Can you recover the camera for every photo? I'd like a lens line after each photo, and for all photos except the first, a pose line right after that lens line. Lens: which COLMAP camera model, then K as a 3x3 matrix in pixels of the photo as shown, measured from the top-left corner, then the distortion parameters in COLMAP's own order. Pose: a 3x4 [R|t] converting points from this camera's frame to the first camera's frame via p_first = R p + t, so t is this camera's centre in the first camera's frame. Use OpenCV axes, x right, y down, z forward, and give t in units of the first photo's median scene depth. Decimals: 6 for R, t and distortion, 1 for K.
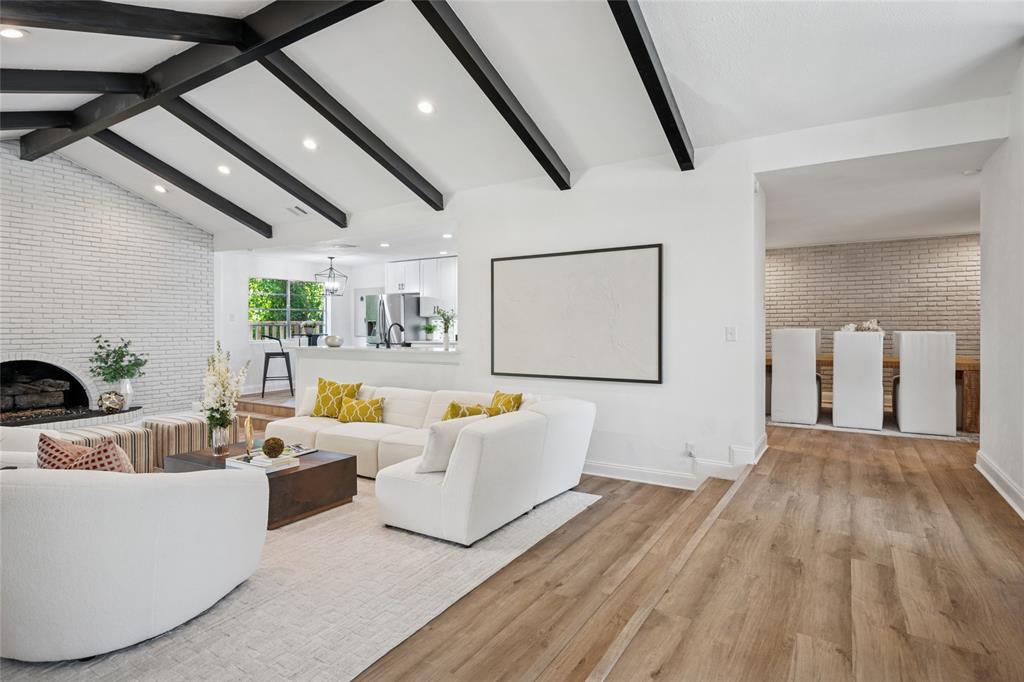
lens RADIAL K [[530.1, 0, 519.4], [0, 530.1, 332.3], [0, 0, 1]] dist [0.002528, 0.000406]
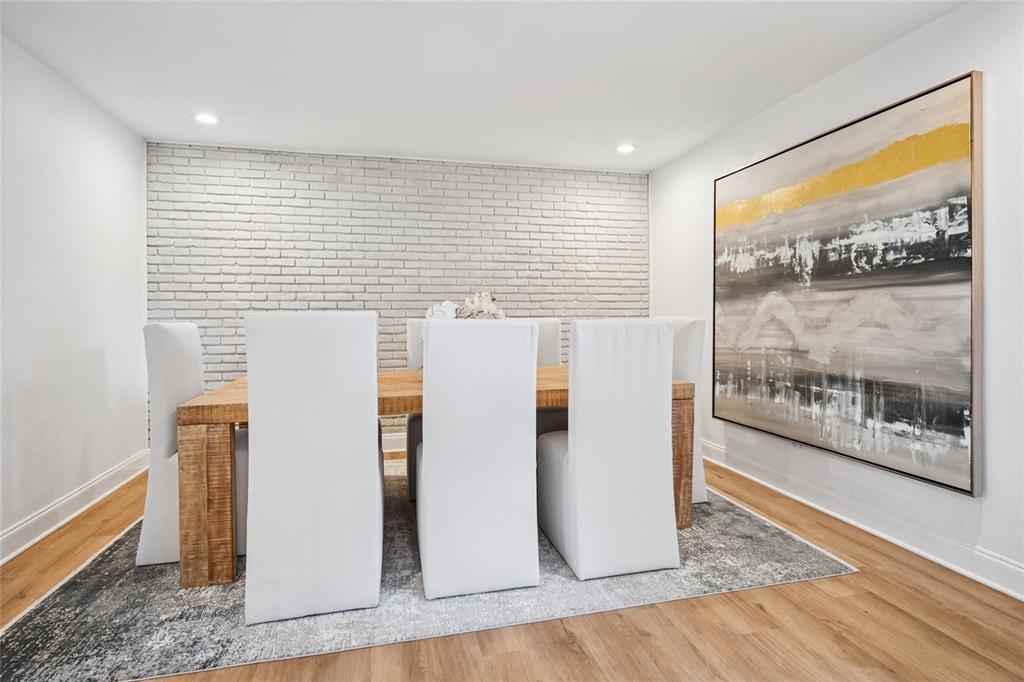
lens RADIAL K [[530.2, 0, 513.7], [0, 530.2, 317.3], [0, 0, 1]] dist [0.000902, 0.000317]
pose [[0.695955, -0.002033, 0.718083, 0.304568], [0.008779, 0.999945, -0.005677, 0.000050], [-0.718032, 0.010255, 0.695934, 0.570341]]
